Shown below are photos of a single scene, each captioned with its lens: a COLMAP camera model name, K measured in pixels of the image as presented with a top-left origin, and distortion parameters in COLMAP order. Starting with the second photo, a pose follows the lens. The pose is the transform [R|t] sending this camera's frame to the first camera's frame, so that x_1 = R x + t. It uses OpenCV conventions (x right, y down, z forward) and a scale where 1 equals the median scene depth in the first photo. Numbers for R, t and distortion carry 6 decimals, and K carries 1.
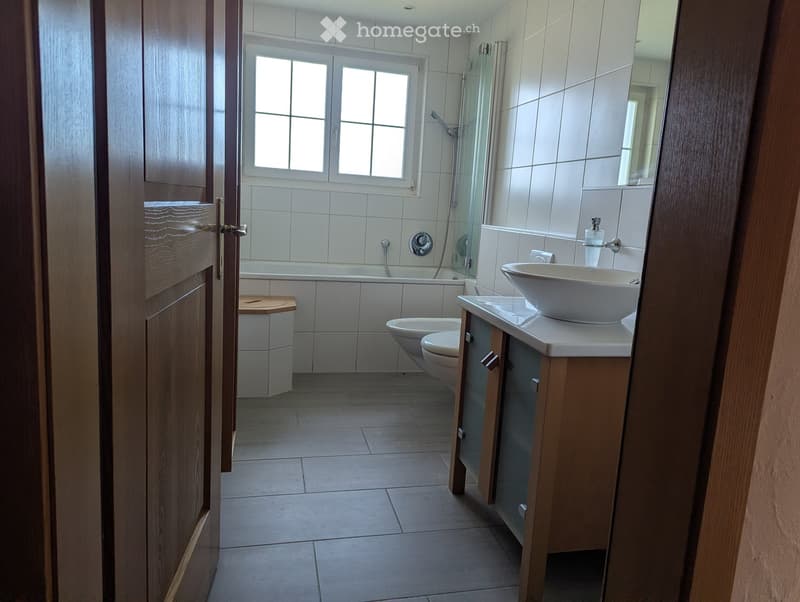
lens RADIAL K [[567.7, 0, 406.2], [0, 567.7, 305.4], [0, 0, 1]] dist [0.034110, -0.015925]
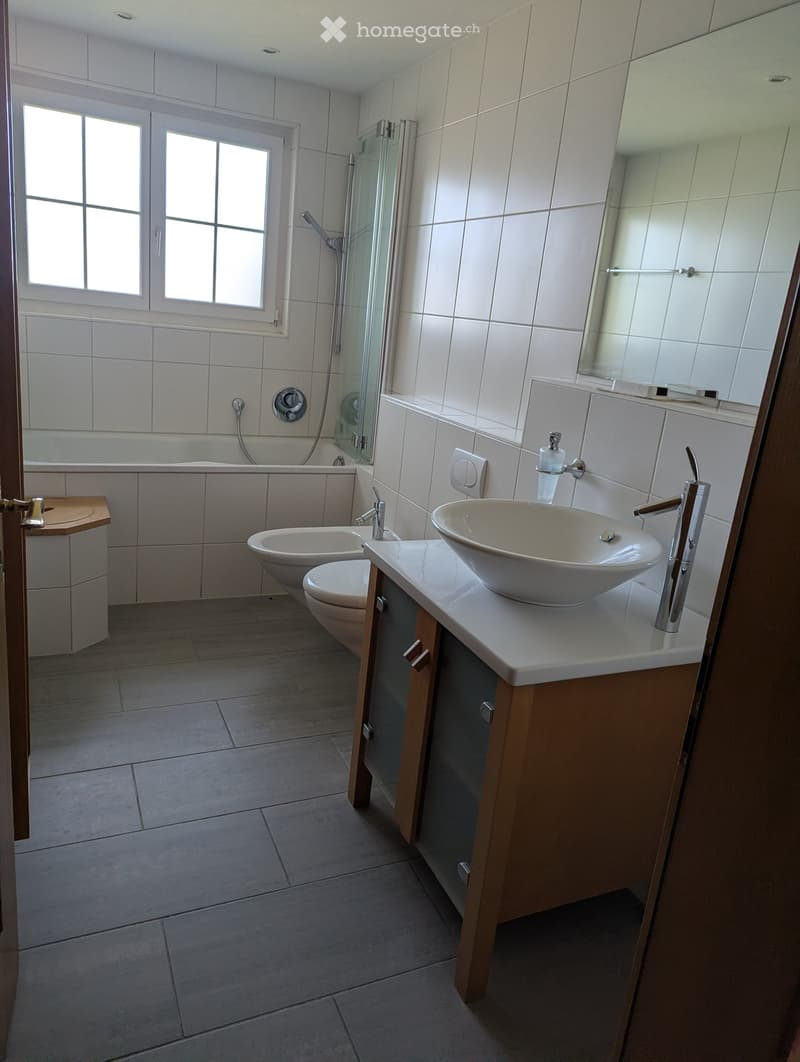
lens RADIAL K [[753.6, 0, 394.1], [0, 753.6, 528.3], [0, 0, 1]] dist [0.034110, -0.015925]
pose [[0.982942, -0.015940, 0.183222, -0.025877], [-0.007393, 0.992007, 0.125965, -0.093839], [-0.183765, -0.125170, 0.974968, 0.058910]]
